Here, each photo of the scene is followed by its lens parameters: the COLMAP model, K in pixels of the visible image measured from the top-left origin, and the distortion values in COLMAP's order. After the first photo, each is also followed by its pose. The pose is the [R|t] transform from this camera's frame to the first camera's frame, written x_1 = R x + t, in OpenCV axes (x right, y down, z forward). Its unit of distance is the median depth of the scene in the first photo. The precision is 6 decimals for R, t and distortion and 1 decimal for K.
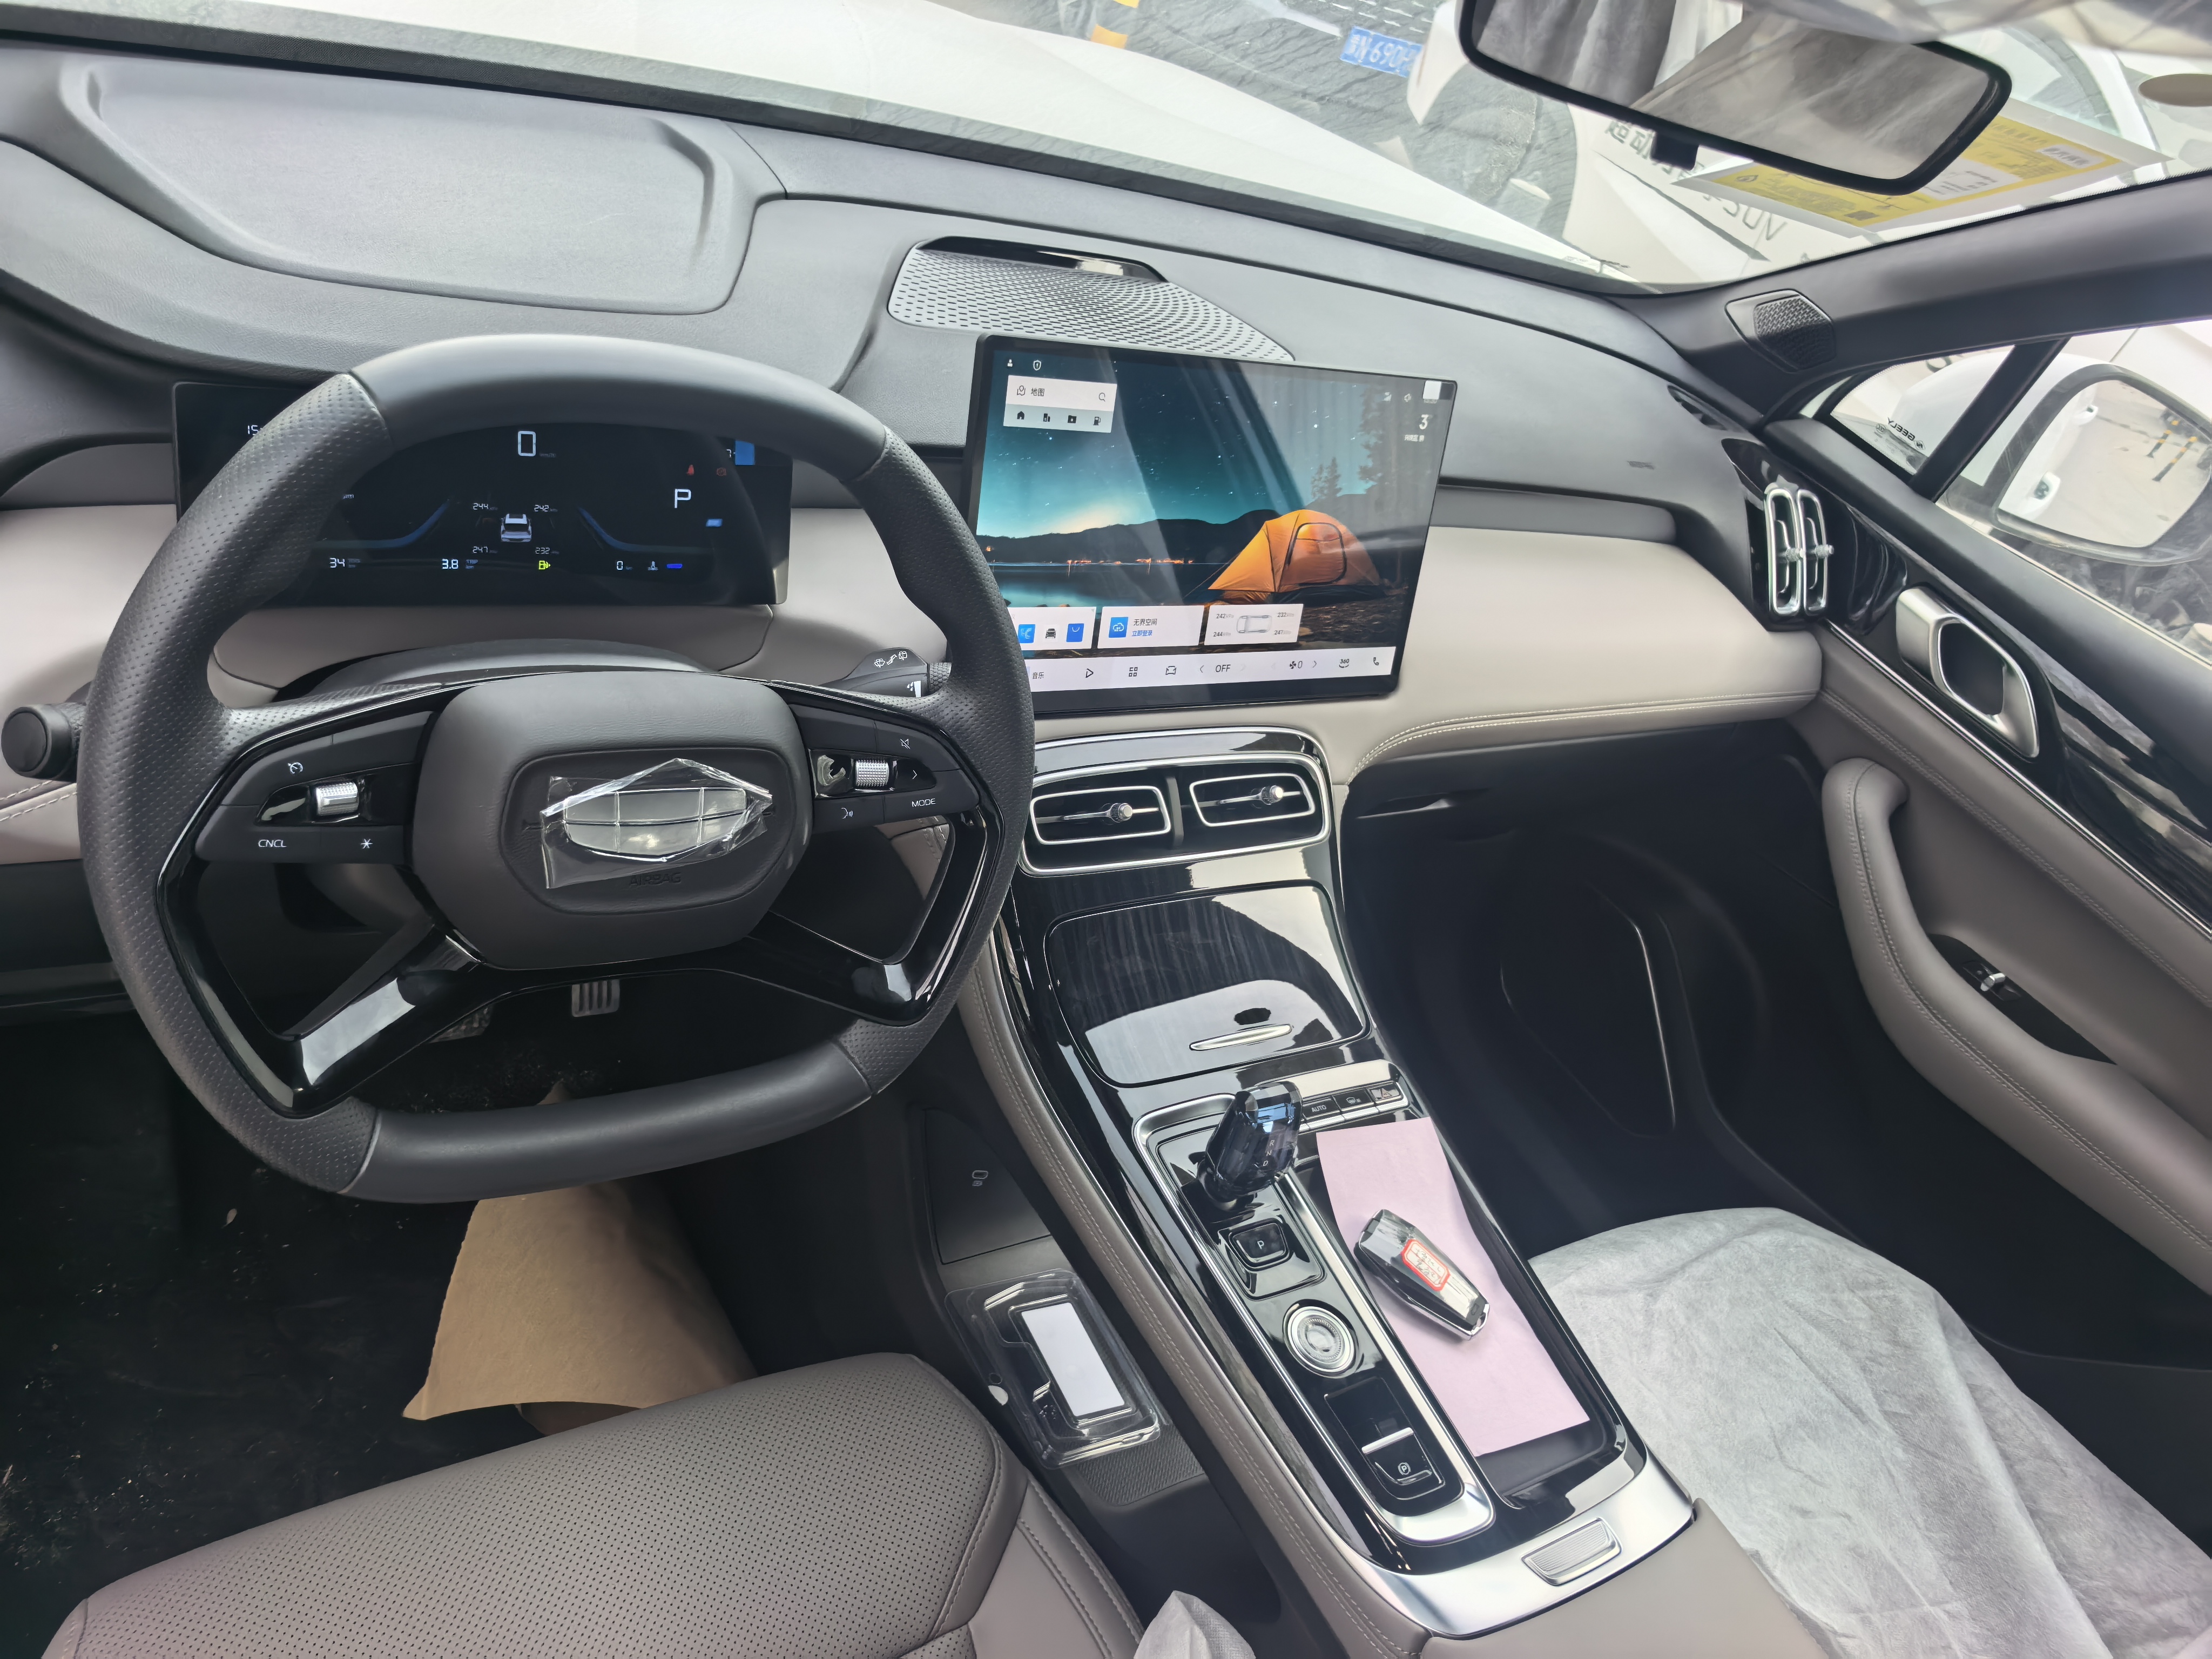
lens RADIAL K [[1552.4, 0, 1106.0], [0, 1552.4, 829.5], [0, 0, 1]] dist [0.034412, -0.036752]
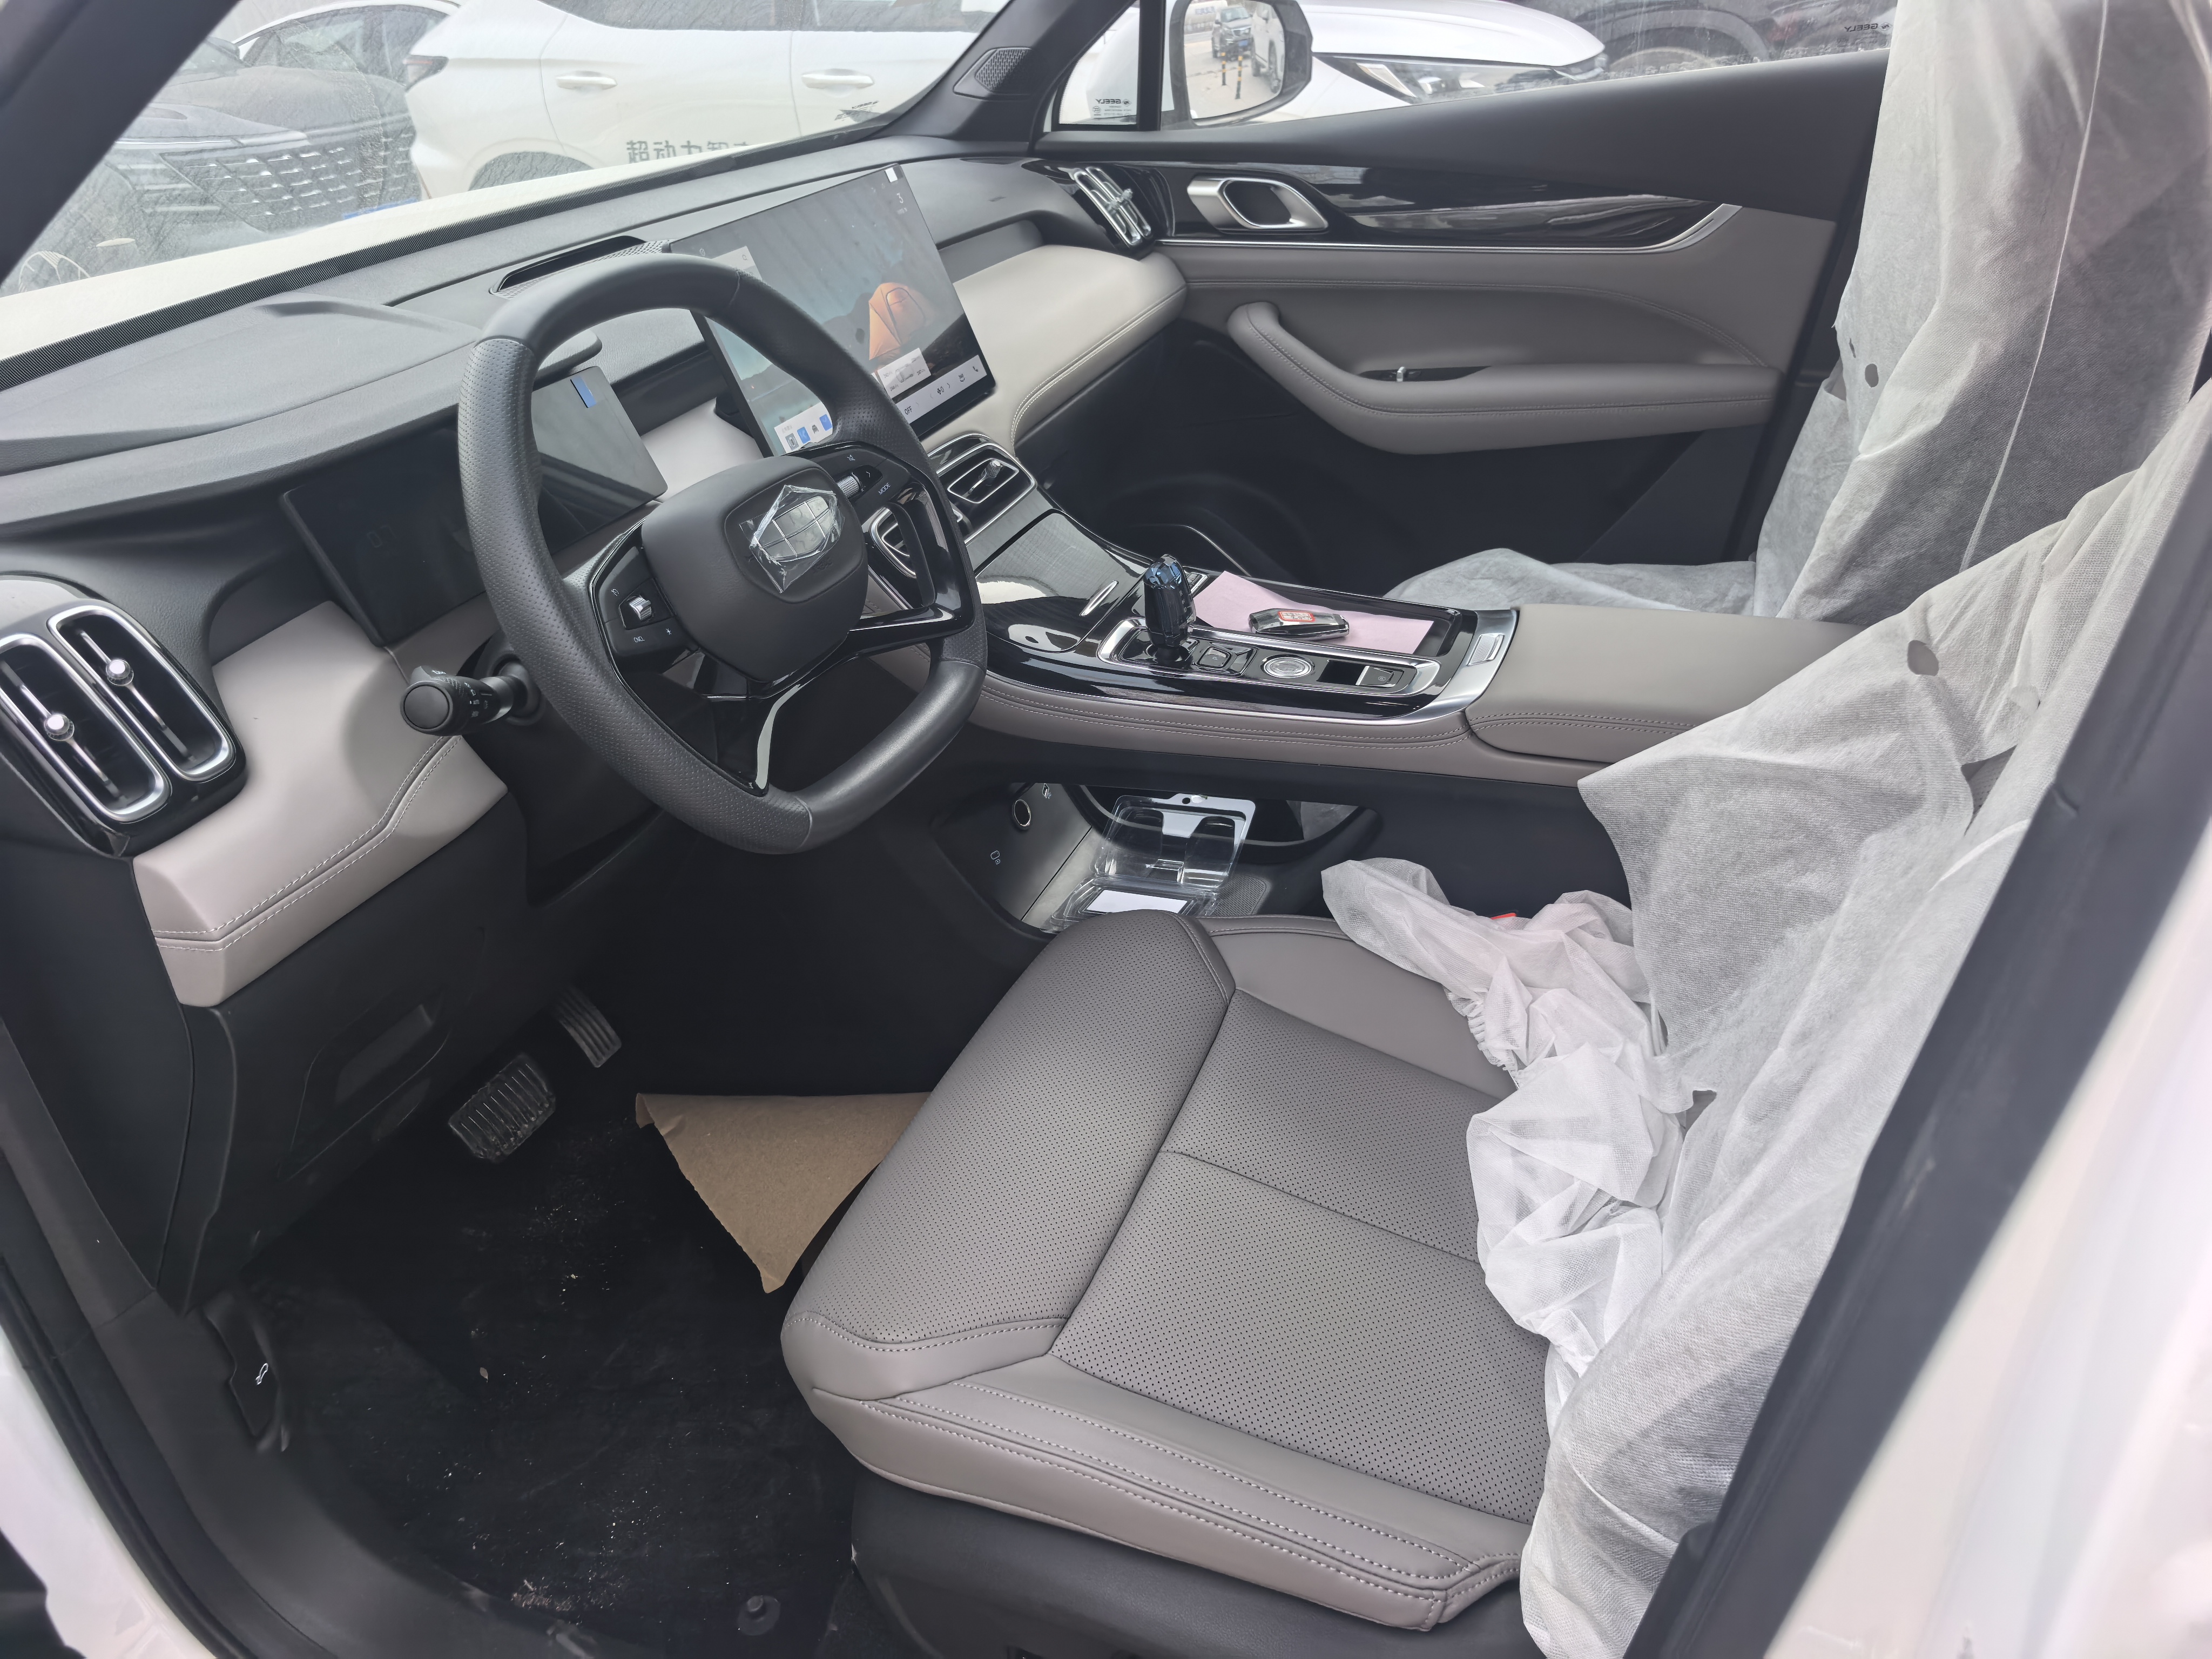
lens RADIAL K [[1552.4, 0, 1106.0], [0, 1552.4, 829.5], [0, 0, 1]] dist [0.034412, -0.036752]
pose [[0.715747, -0.617730, 0.325753, -0.355062], [0.629980, 0.772422, 0.080557, 0.133895], [-0.301381, 0.147560, 0.942017, -0.207872]]
